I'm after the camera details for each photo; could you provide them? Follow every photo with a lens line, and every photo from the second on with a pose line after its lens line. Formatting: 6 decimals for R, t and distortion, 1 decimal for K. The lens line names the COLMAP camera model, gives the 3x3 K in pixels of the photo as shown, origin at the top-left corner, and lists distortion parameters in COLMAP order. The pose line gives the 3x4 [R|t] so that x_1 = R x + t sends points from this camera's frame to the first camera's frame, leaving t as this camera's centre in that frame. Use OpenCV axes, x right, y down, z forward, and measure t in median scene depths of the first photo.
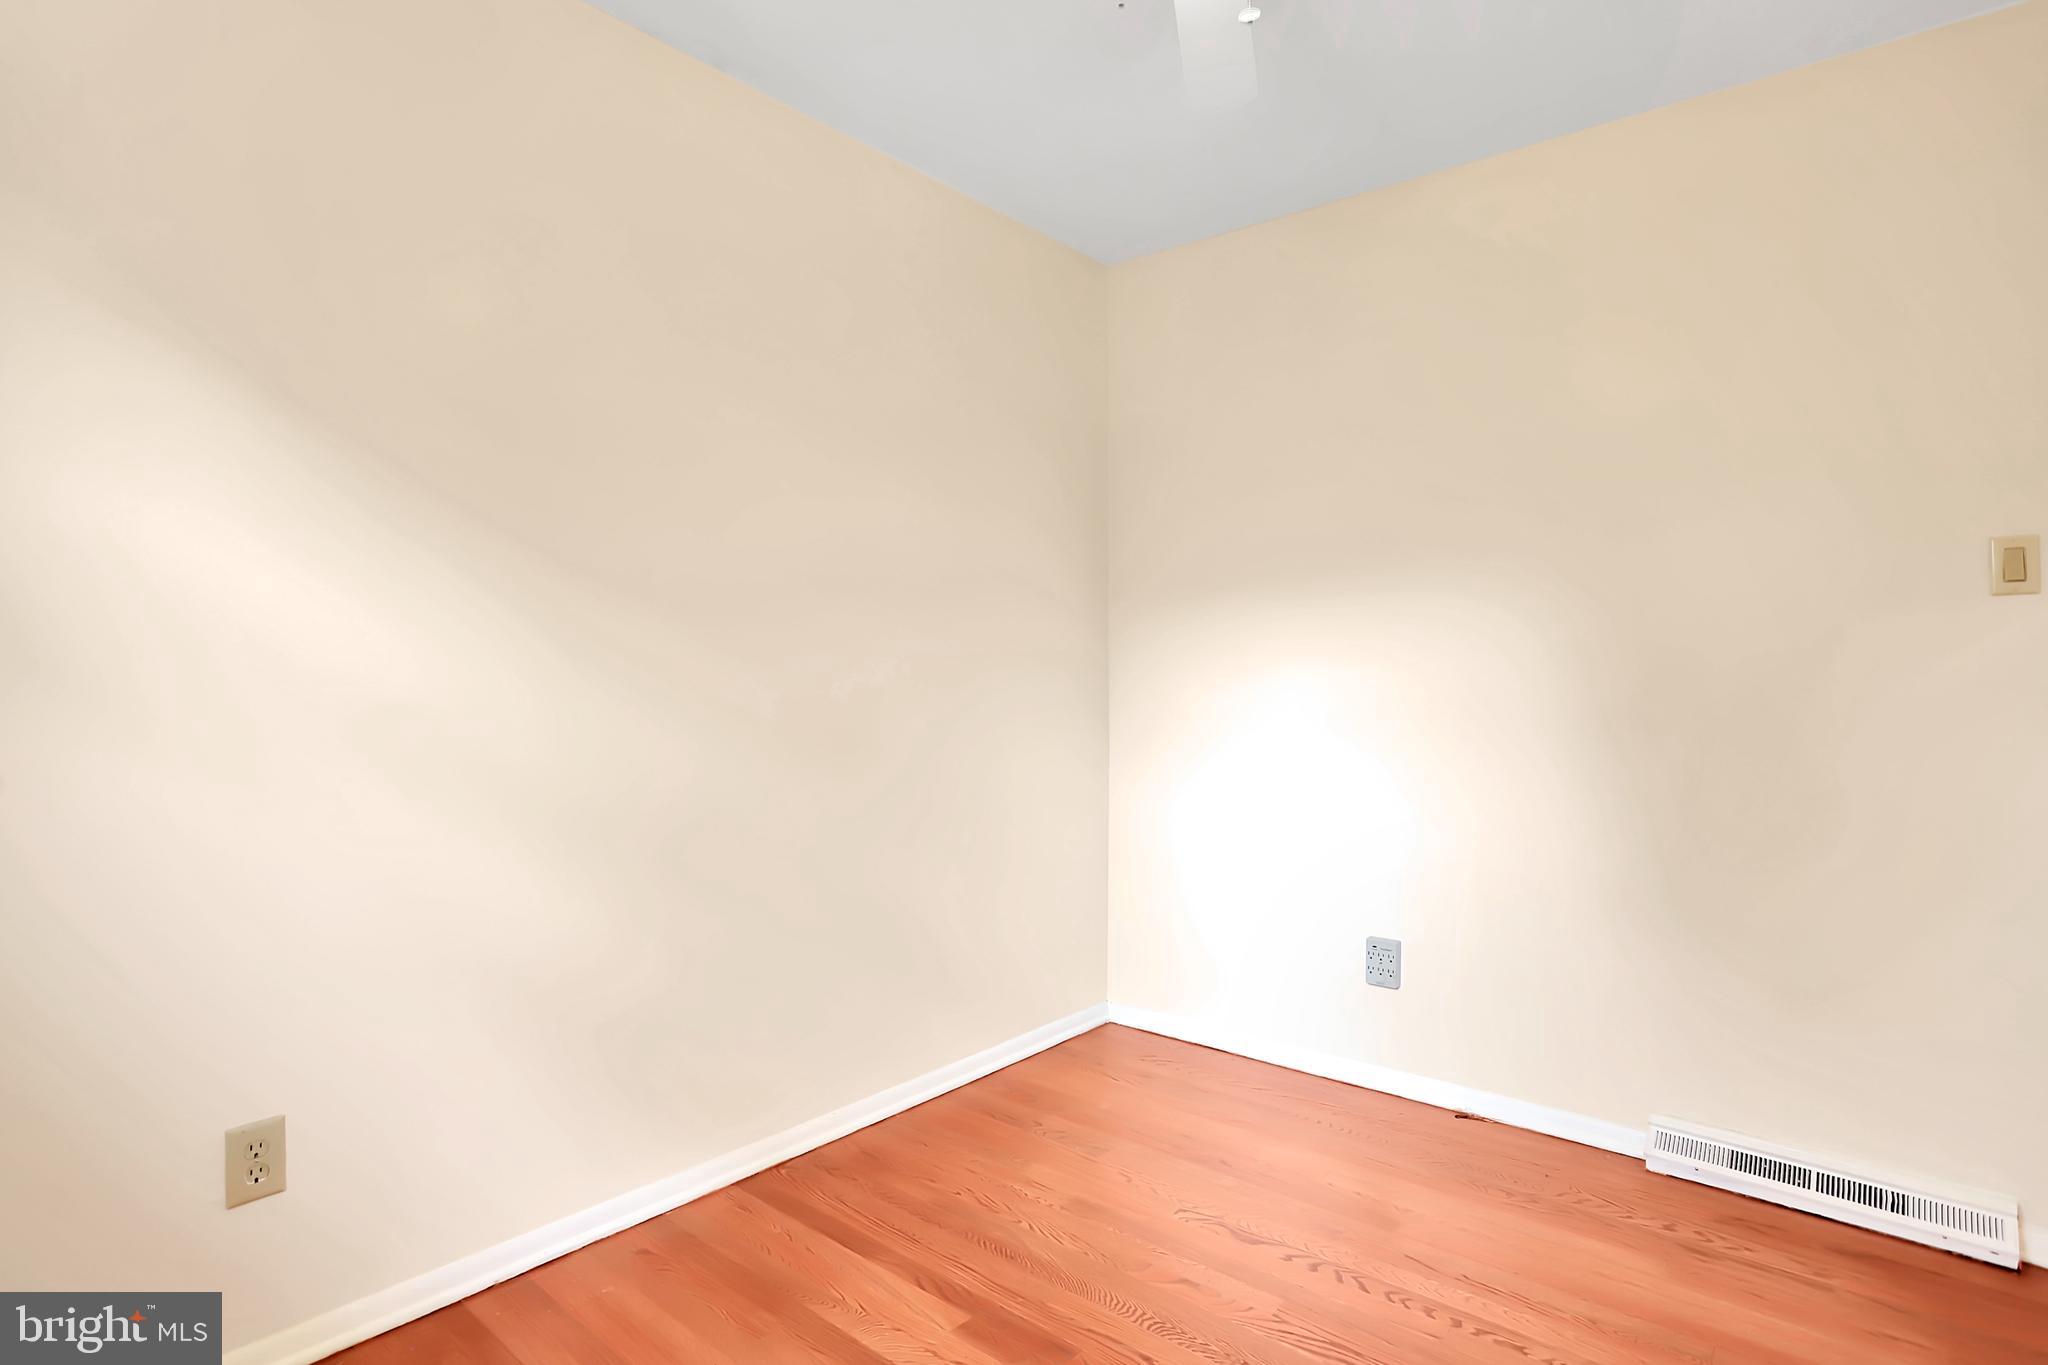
lens RADIAL K [[1023.7, 0, 1026.6], [0, 1023.7, 682.4], [0, 0, 1]] dist [-0.045083, 0.019260]
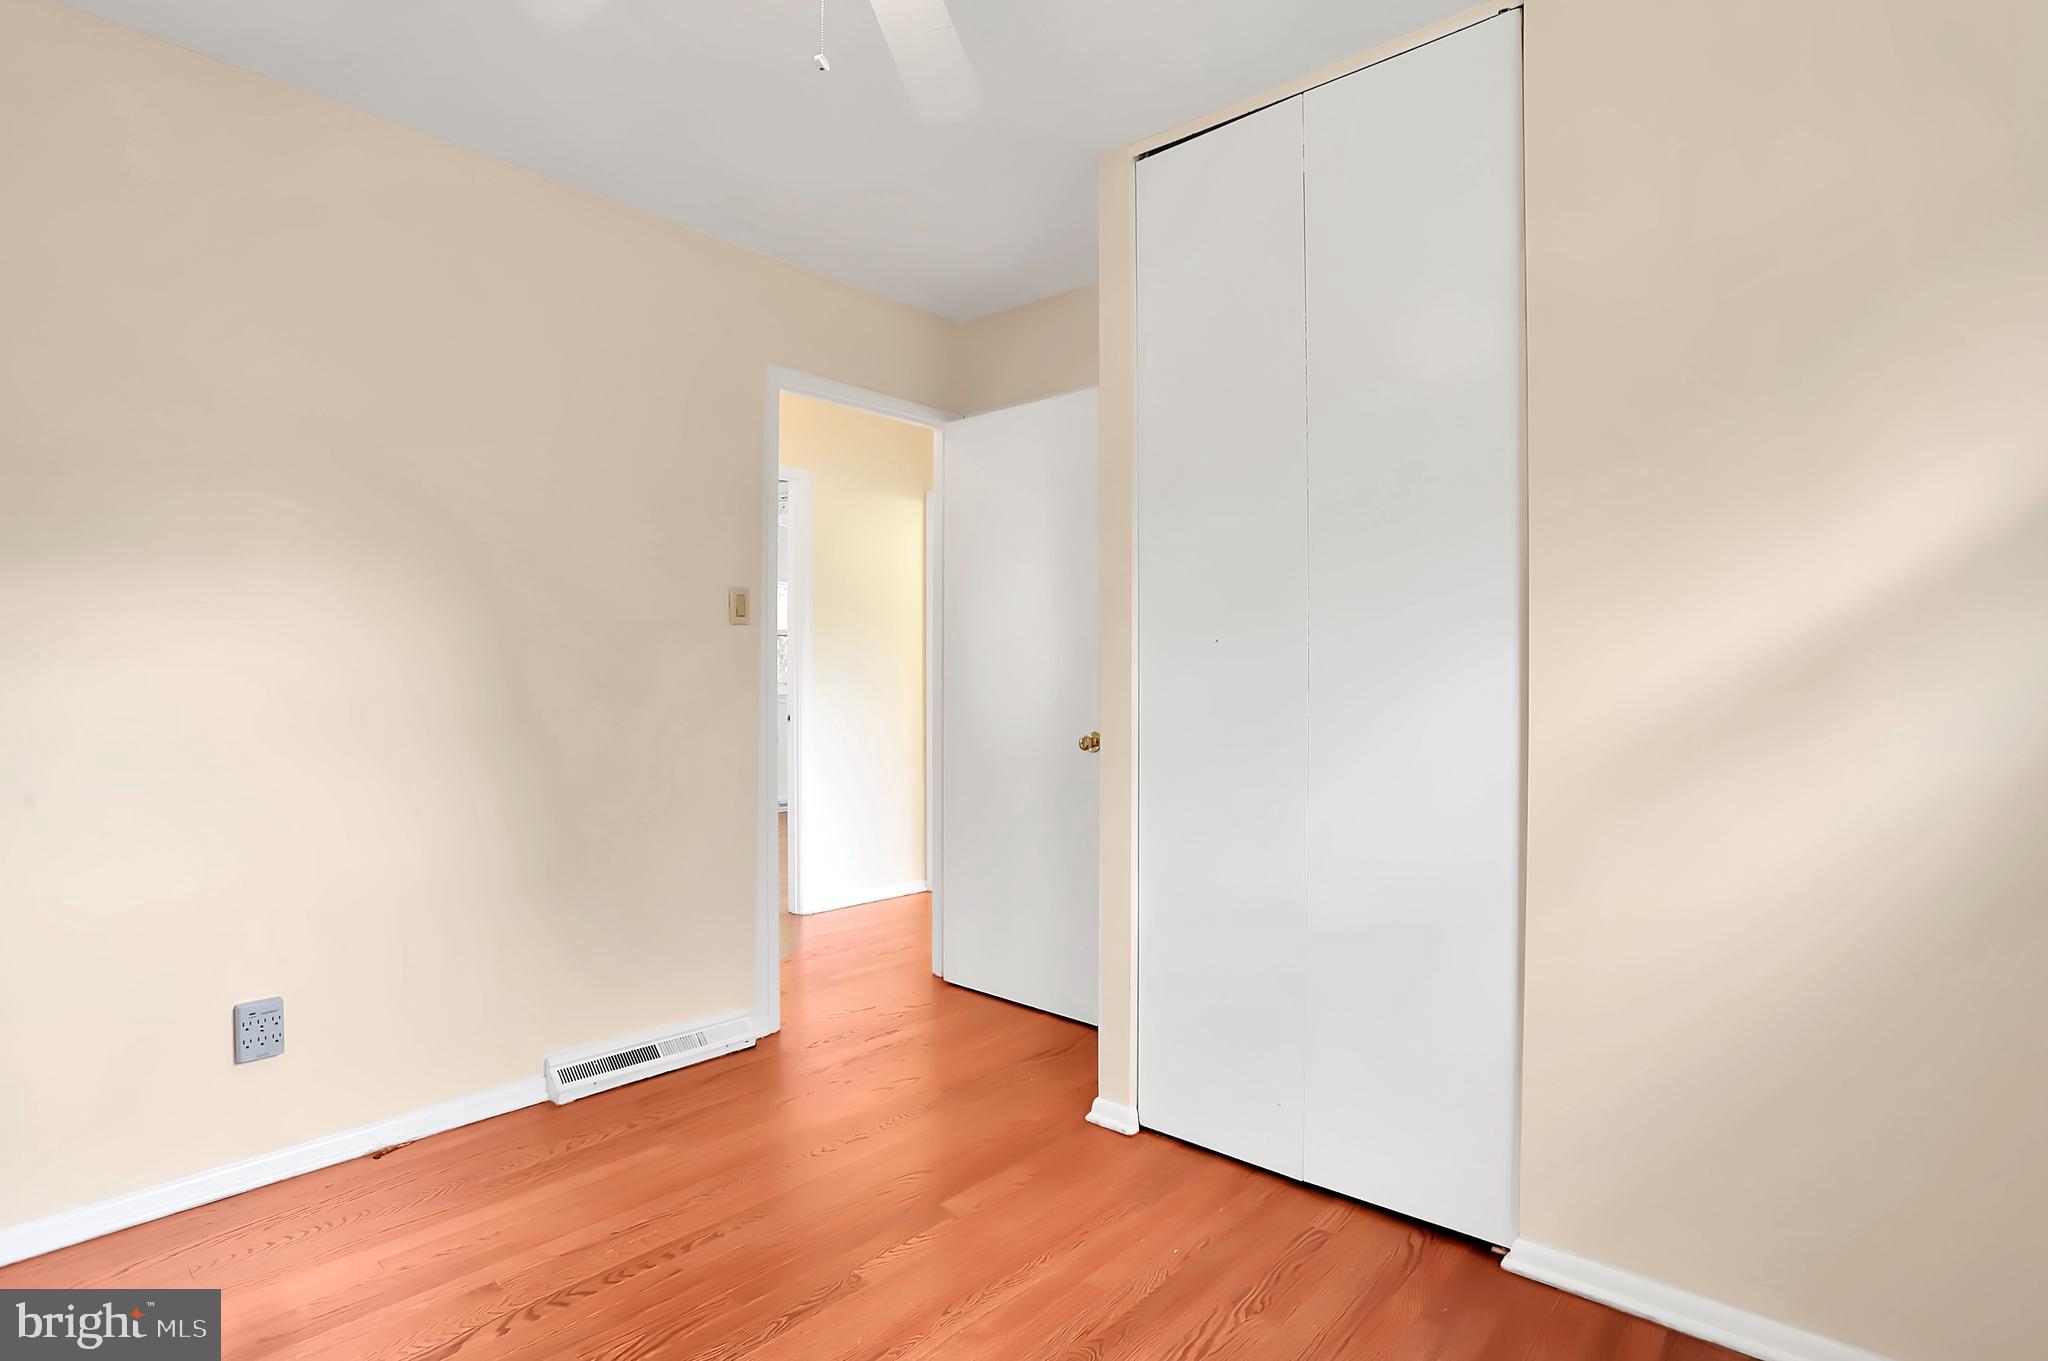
lens RADIAL K [[1023.7, 0, 1022.9], [0, 1023.7, 679.2], [0, 0, 1]] dist [-0.045083, 0.019260]
pose [[0.015274, -0.009364, 0.999839, -0.582781], [-0.003316, 0.999950, 0.009416, -0.022684], [-0.999878, -0.003459, 0.015243, 0.483635]]
